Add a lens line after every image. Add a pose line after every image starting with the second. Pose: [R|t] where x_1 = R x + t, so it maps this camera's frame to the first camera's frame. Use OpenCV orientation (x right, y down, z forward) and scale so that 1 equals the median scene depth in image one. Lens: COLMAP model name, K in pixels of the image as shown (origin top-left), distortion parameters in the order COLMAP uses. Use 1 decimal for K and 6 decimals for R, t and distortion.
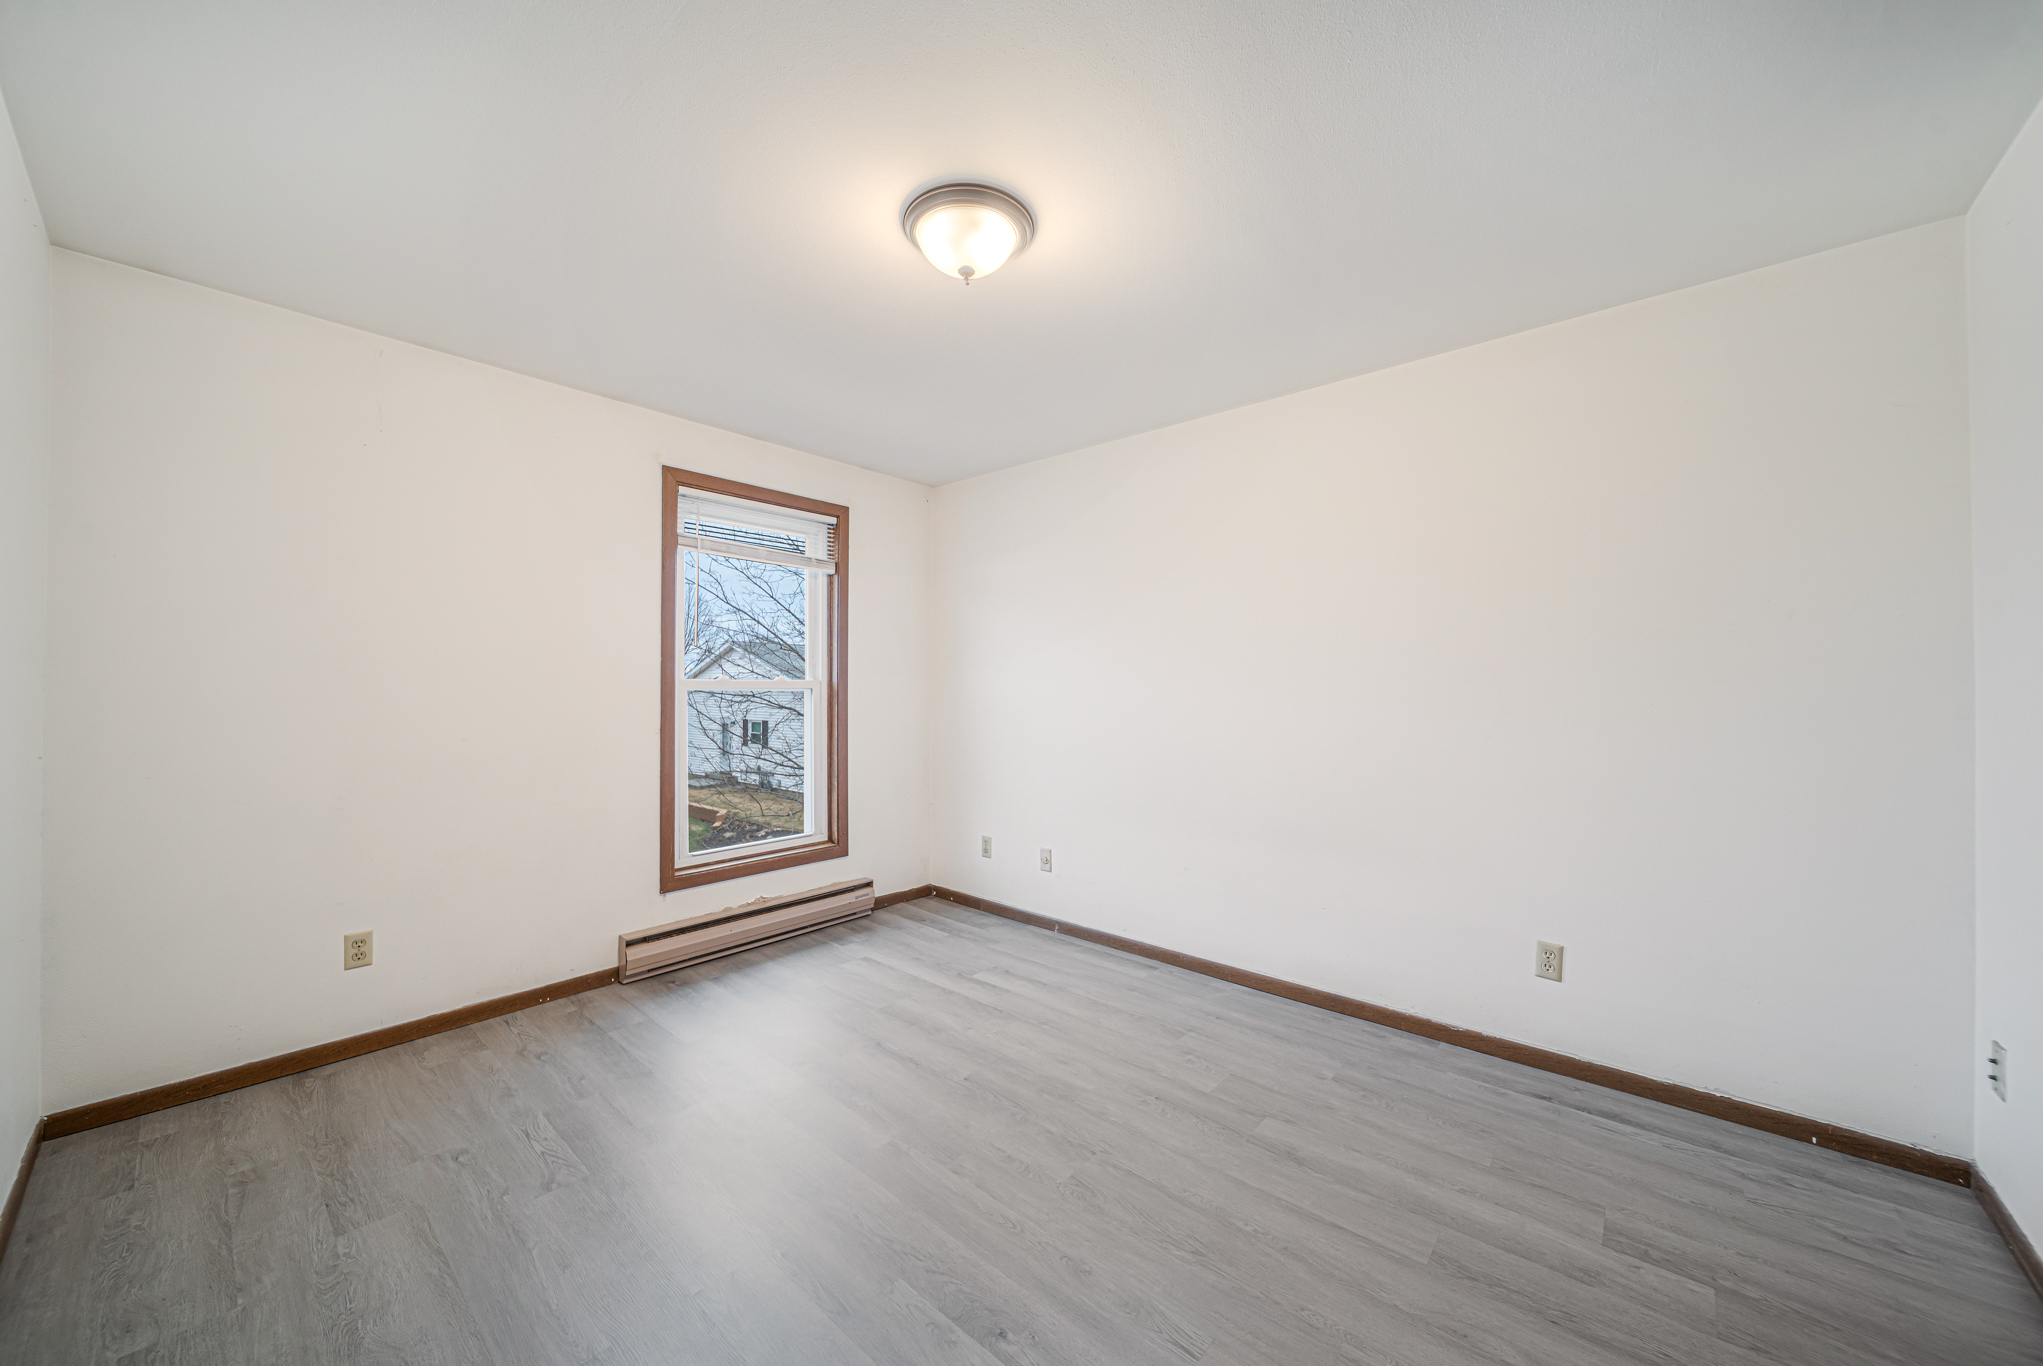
lens RADIAL K [[740.2, 0, 1021.5], [0, 740.2, 683.0], [0, 0, 1]] dist [-0.000261, -0.000027]
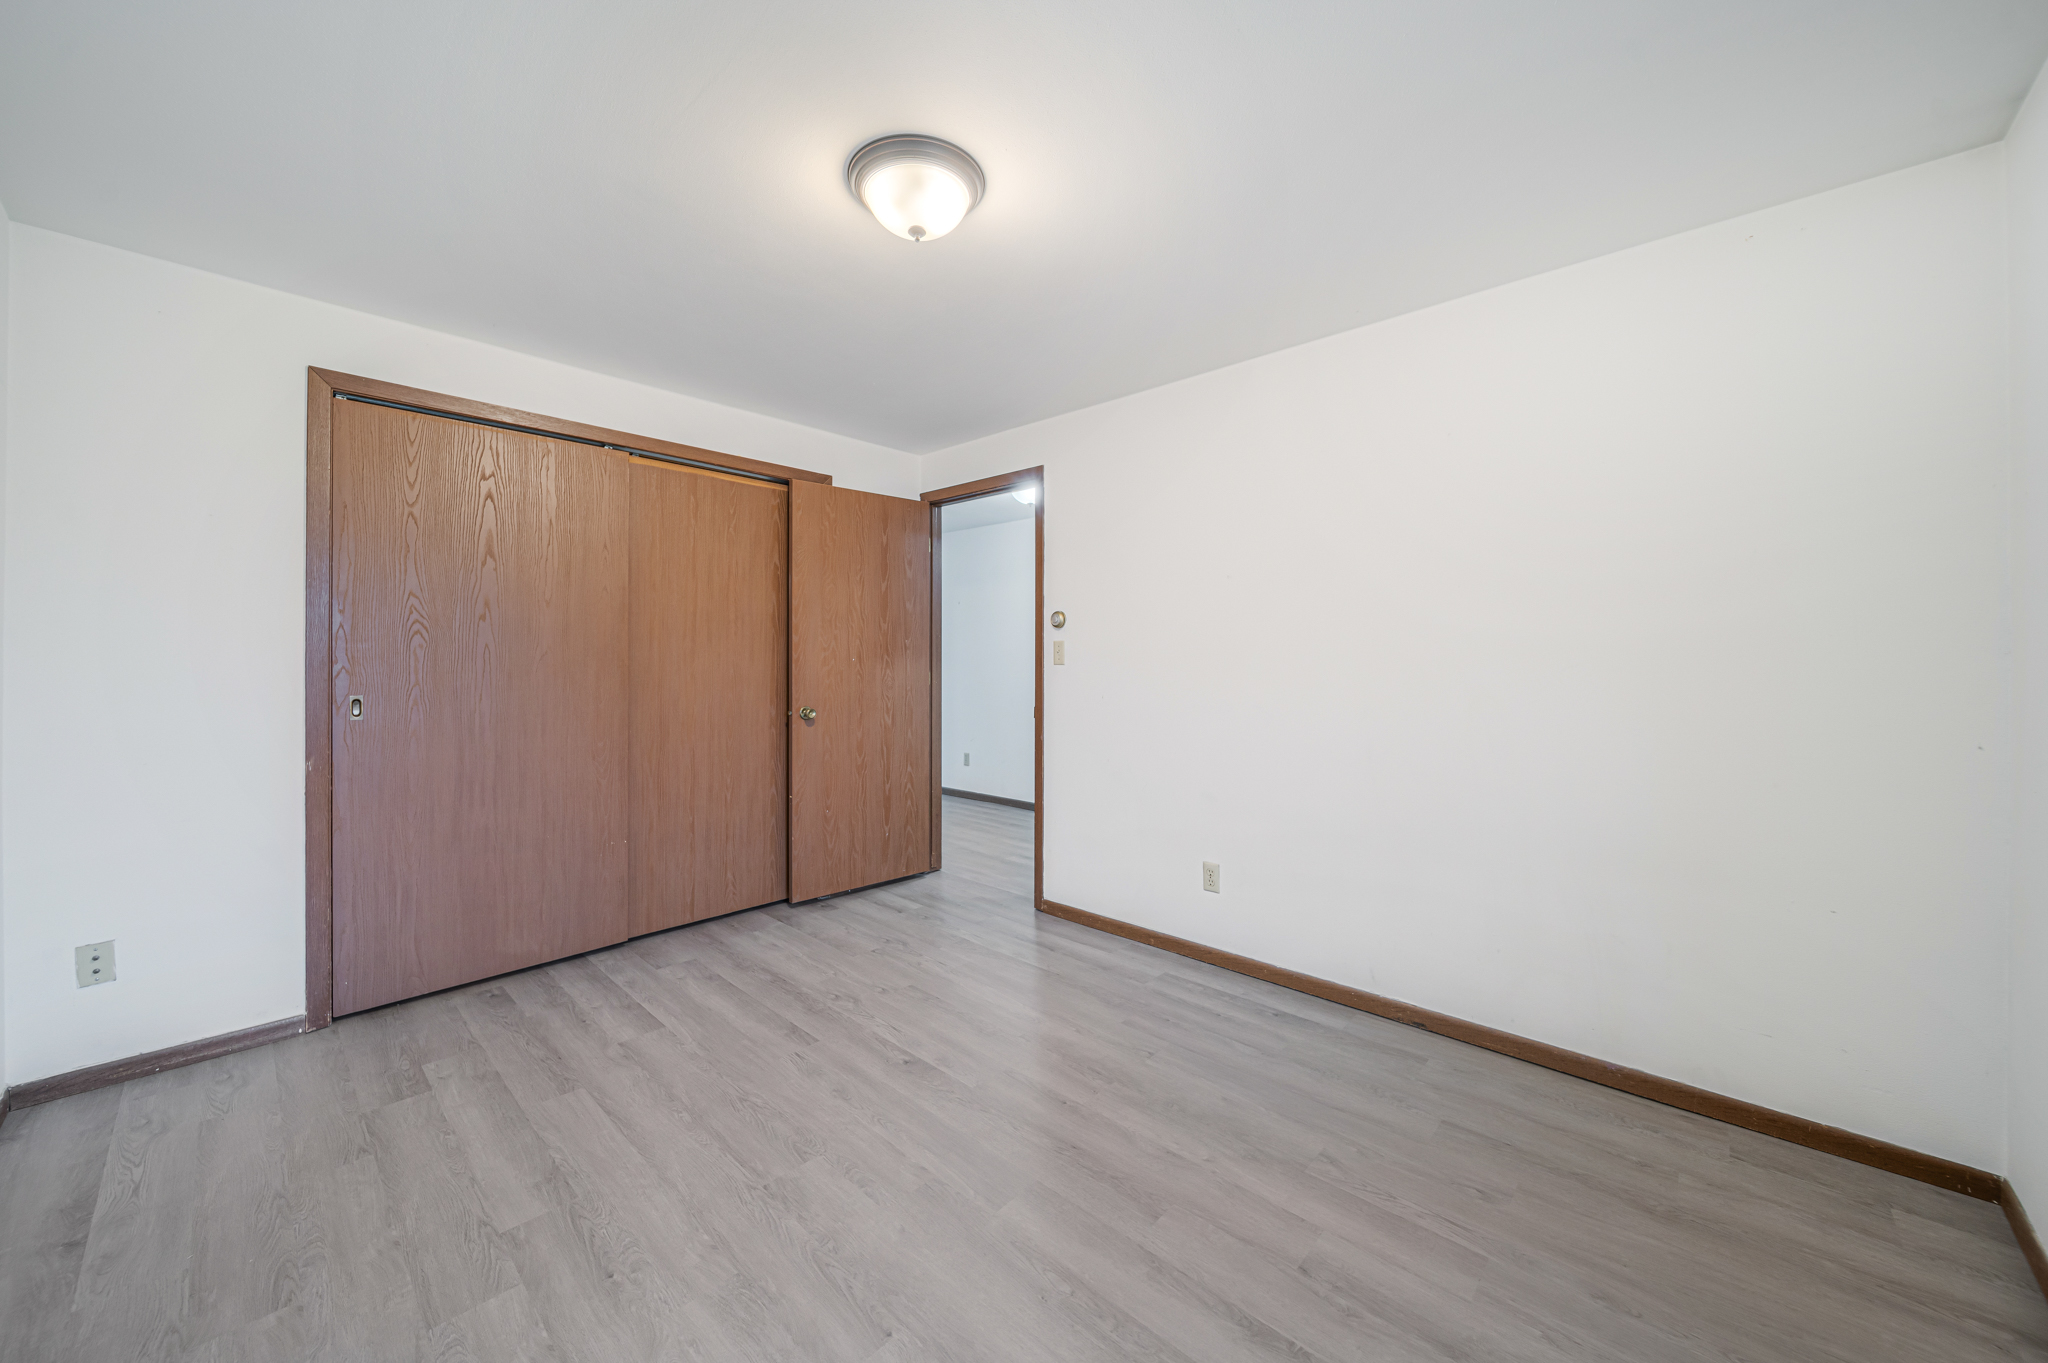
lens RADIAL K [[732.2, 0, 1015.1], [0, 732.2, 680.8], [0, 0, 1]] dist [-0.001798, -0.000552]
pose [[-0.999319, -0.005849, 0.036441, -0.242545], [-0.005140, 0.999796, 0.019524, 0.013922], [-0.036548, 0.019324, -0.999145, 1.968667]]
